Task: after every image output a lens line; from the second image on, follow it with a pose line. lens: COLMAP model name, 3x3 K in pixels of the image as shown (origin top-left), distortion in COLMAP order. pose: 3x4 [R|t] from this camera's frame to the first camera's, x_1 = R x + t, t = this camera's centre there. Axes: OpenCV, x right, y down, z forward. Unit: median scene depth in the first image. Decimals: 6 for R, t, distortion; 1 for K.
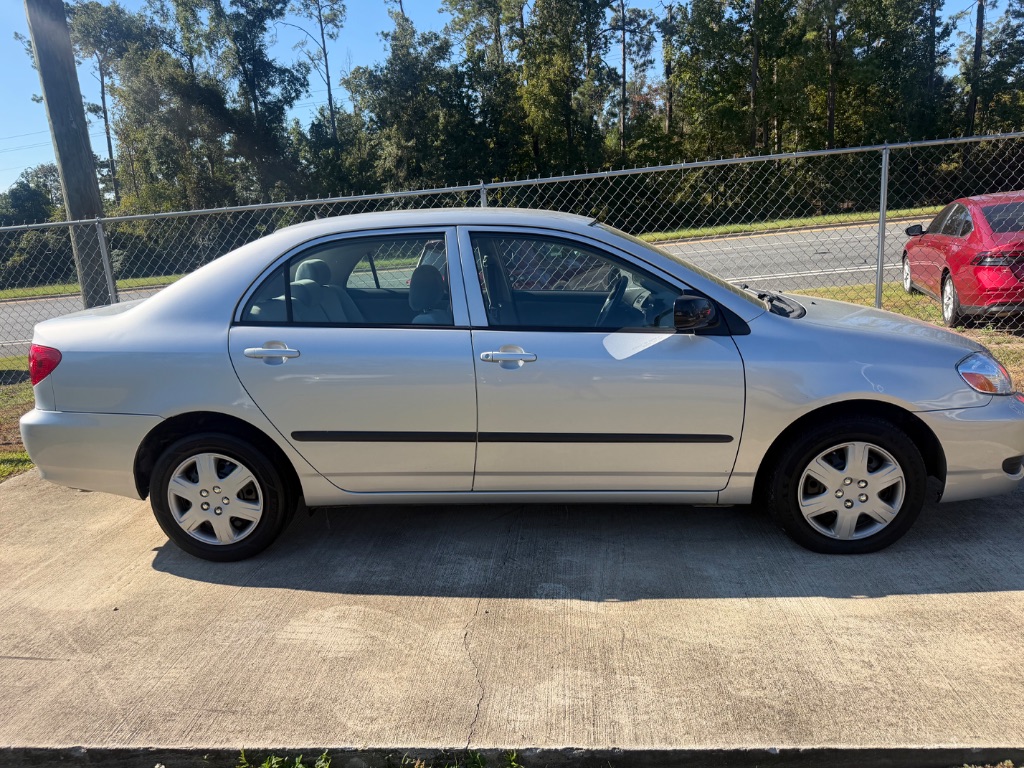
lens RADIAL K [[776.9, 0, 512.0], [0, 776.9, 384.0], [0, 0, 1]] dist [0.061542, -0.094324]
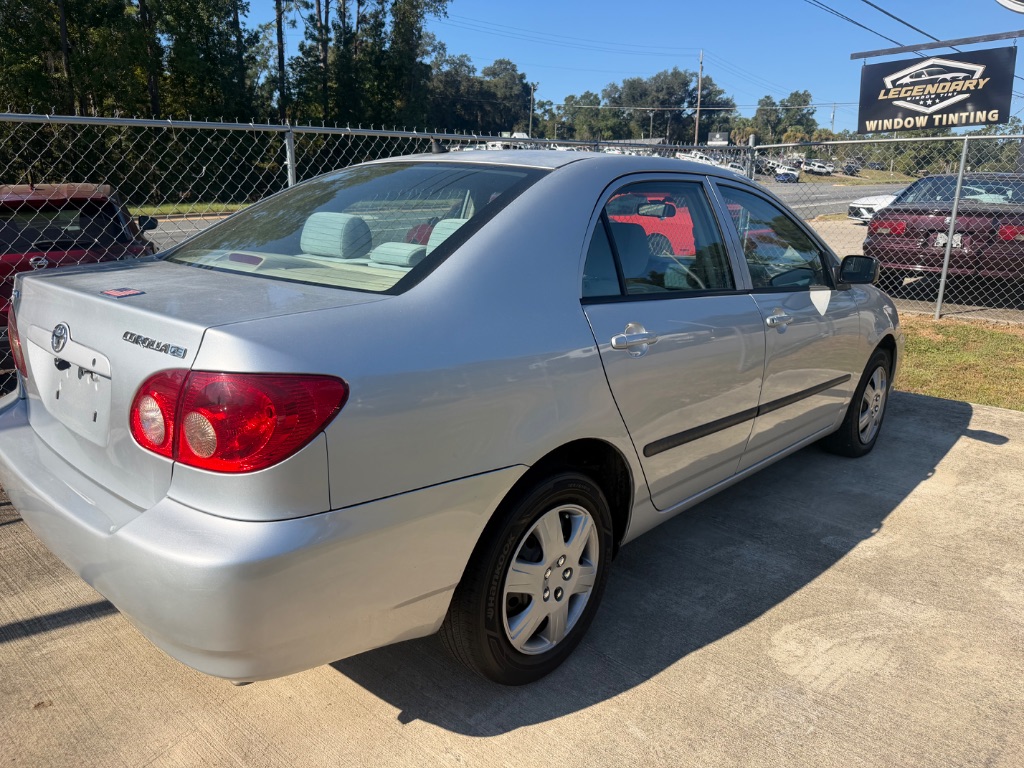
lens RADIAL K [[777.0, 0, 512.0], [0, 777.0, 384.0], [0, 0, 1]] dist [-0.016415, 0.003487]
pose [[0.585039, -0.126128, 0.801137, -0.914441], [0.120093, 0.990415, 0.068228, -0.058174], [-0.802064, 0.056295, 0.594579, 0.668410]]
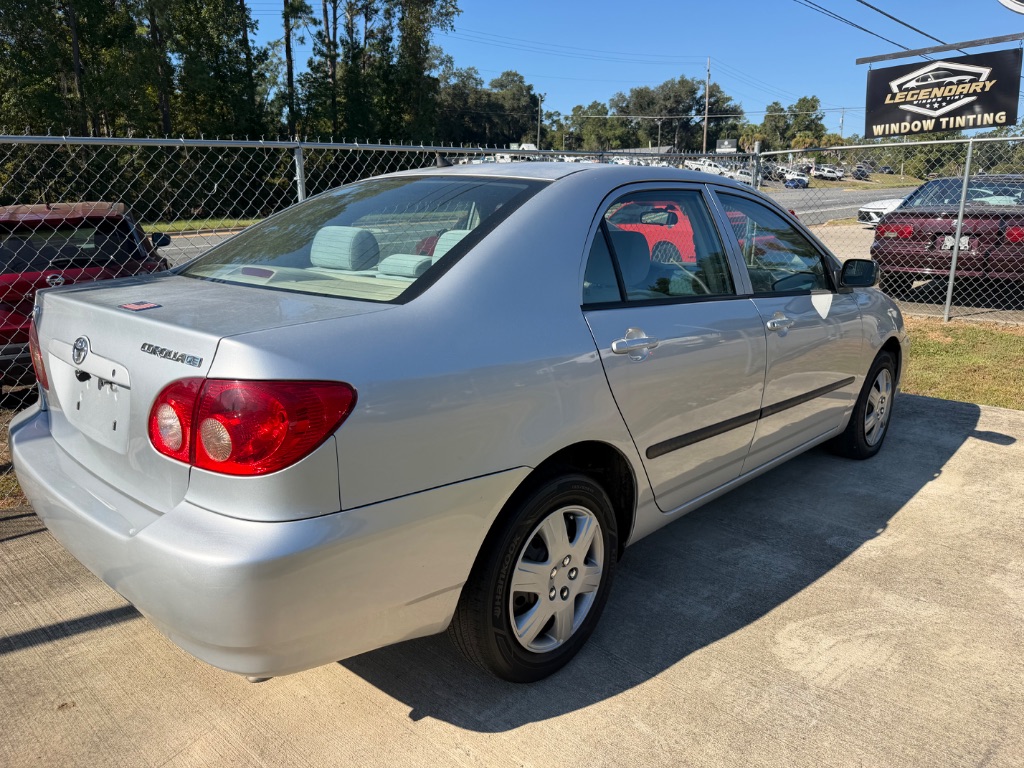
lens RADIAL K [[780.8, 0, 512.0], [0, 780.8, 384.0], [0, 0, 1]] dist [-0.009665, -0.006540]
pose [[0.596300, -0.123223, 0.793248, -0.930115], [0.135496, 0.989421, 0.051842, -0.053138], [-0.791244, 0.076569, 0.606688, 0.647511]]
